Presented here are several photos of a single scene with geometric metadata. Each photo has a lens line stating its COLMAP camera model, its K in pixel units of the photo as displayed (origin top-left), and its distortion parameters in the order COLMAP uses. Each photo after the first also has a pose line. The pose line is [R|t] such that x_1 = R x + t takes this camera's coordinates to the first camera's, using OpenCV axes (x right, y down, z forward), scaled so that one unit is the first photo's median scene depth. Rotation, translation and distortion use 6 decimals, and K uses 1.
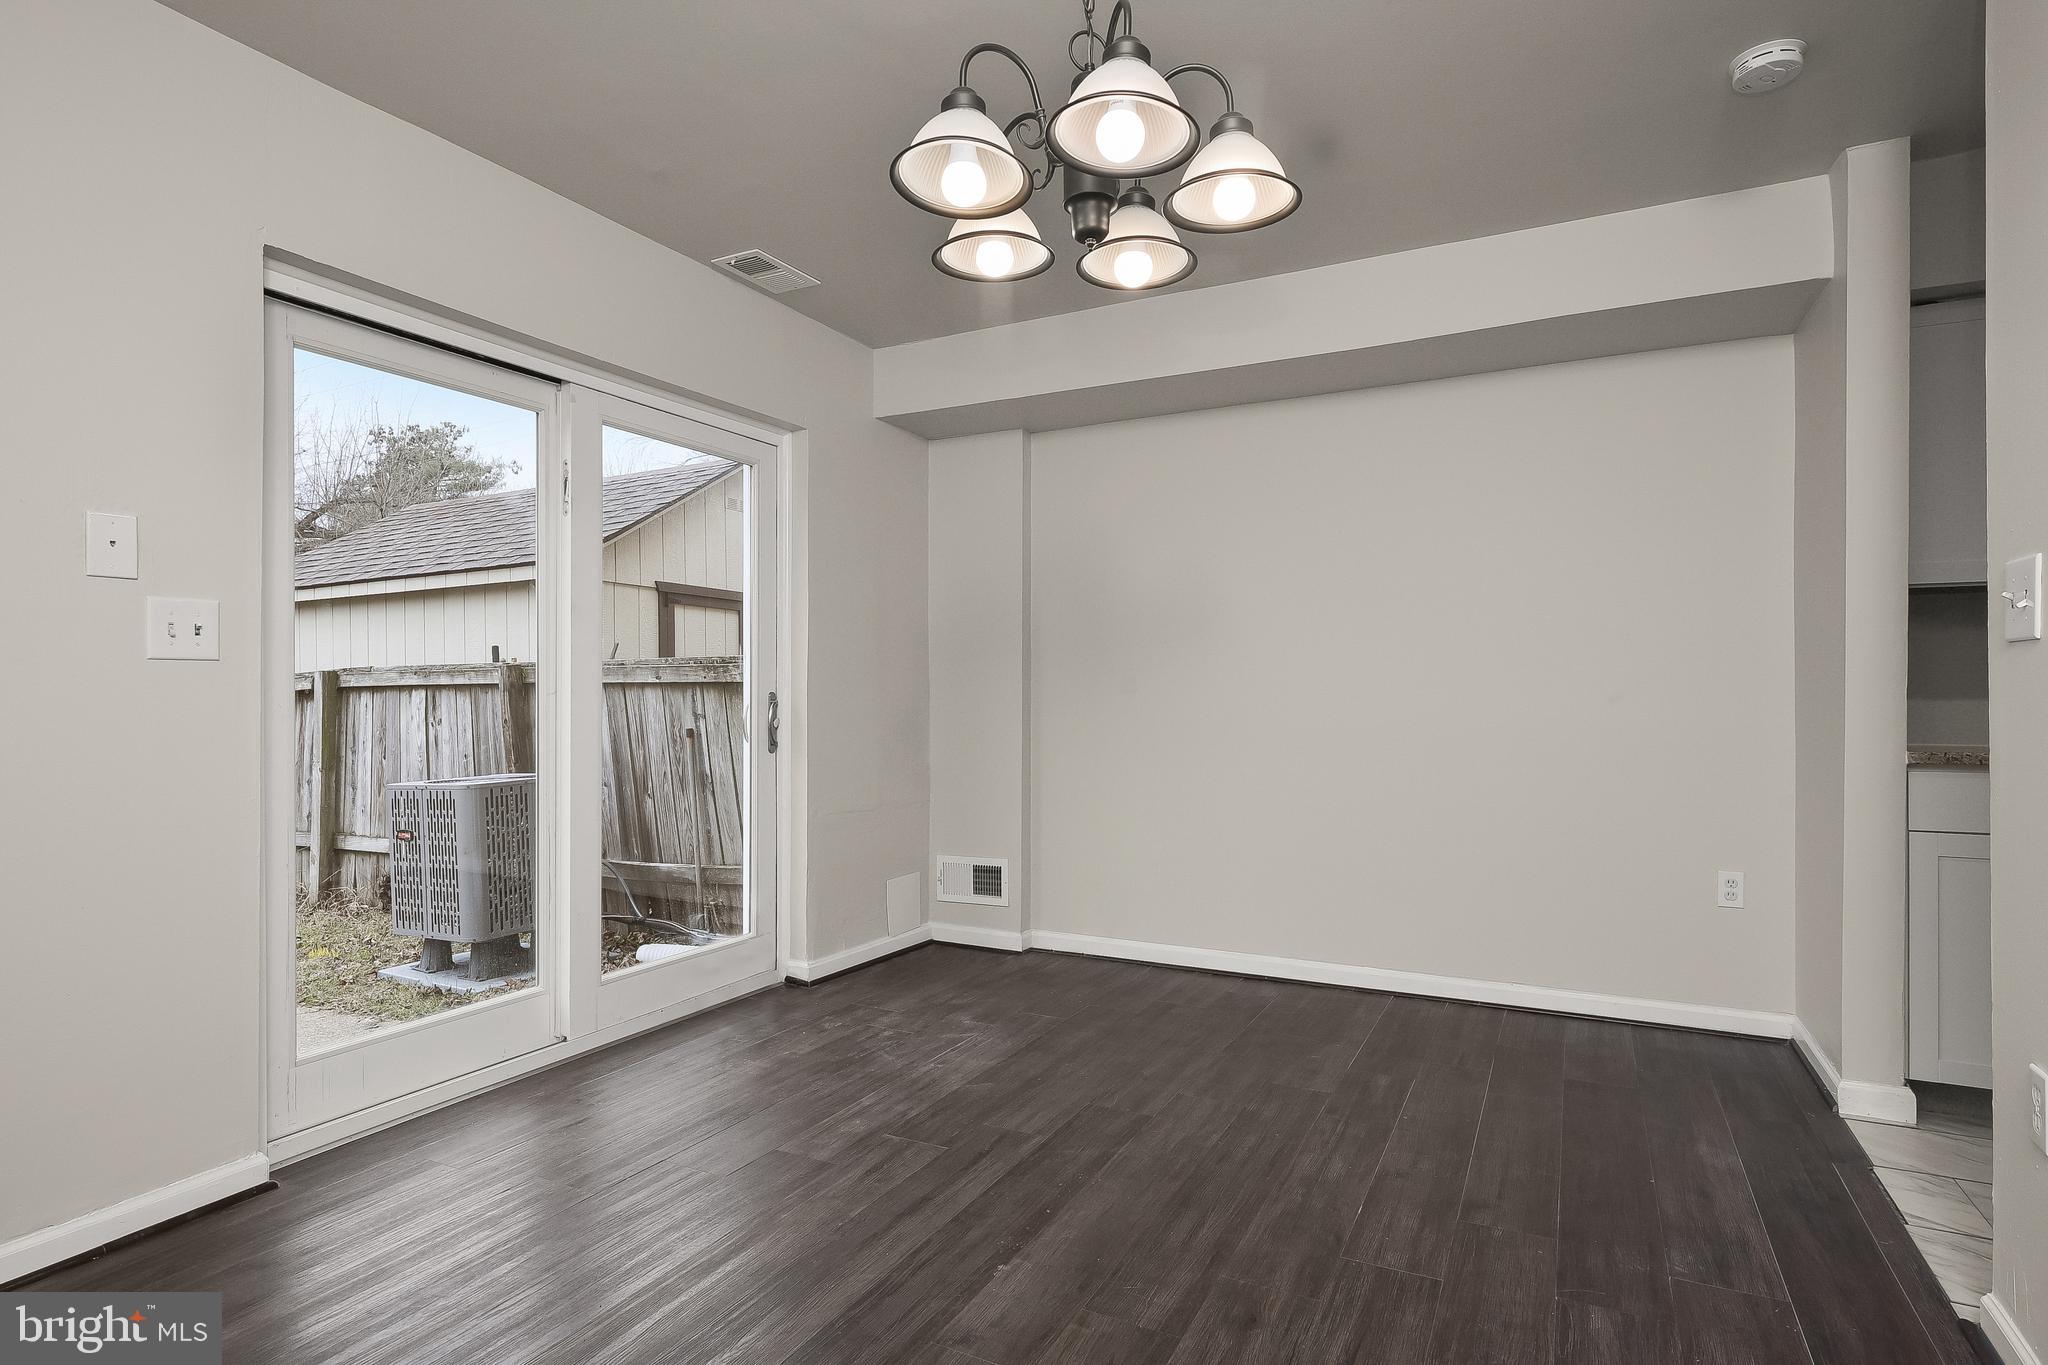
lens RADIAL K [[1052.0, 0, 1021.4], [0, 1052.0, 689.9], [0, 0, 1]] dist [-0.013860, 0.000941]
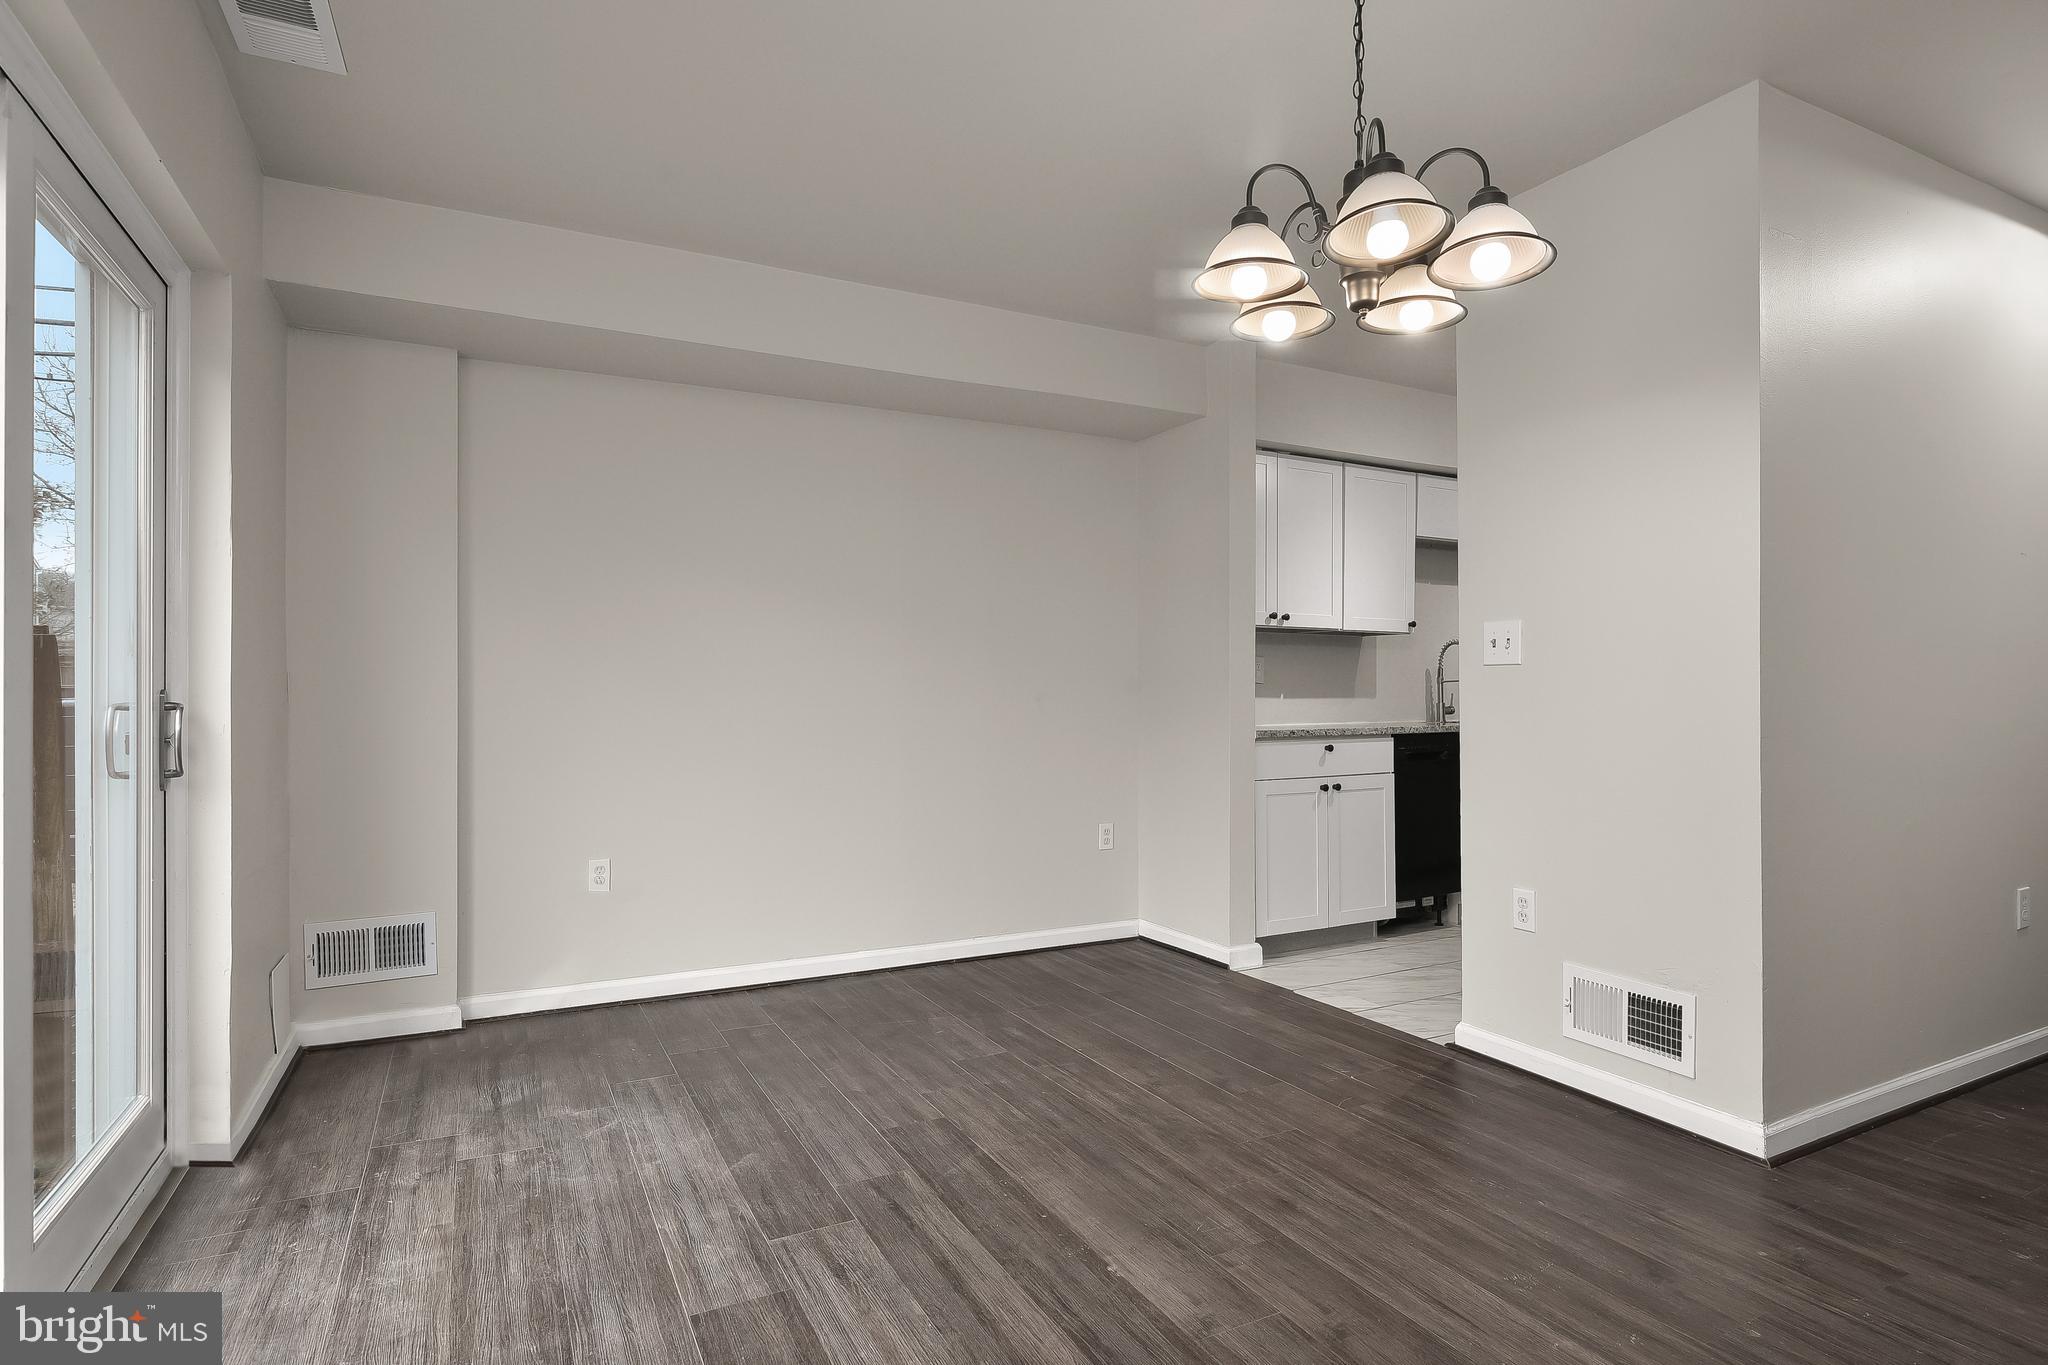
lens RADIAL K [[1052.0, 0, 1021.4], [0, 1052.0, 689.9], [0, 0, 1]] dist [-0.013860, 0.000941]
pose [[0.577843, 0.003609, 0.816140, -0.660455], [-0.002941, 0.999993, -0.002340, 0.000702], [-0.816142, -0.001048, 0.577850, 0.366760]]
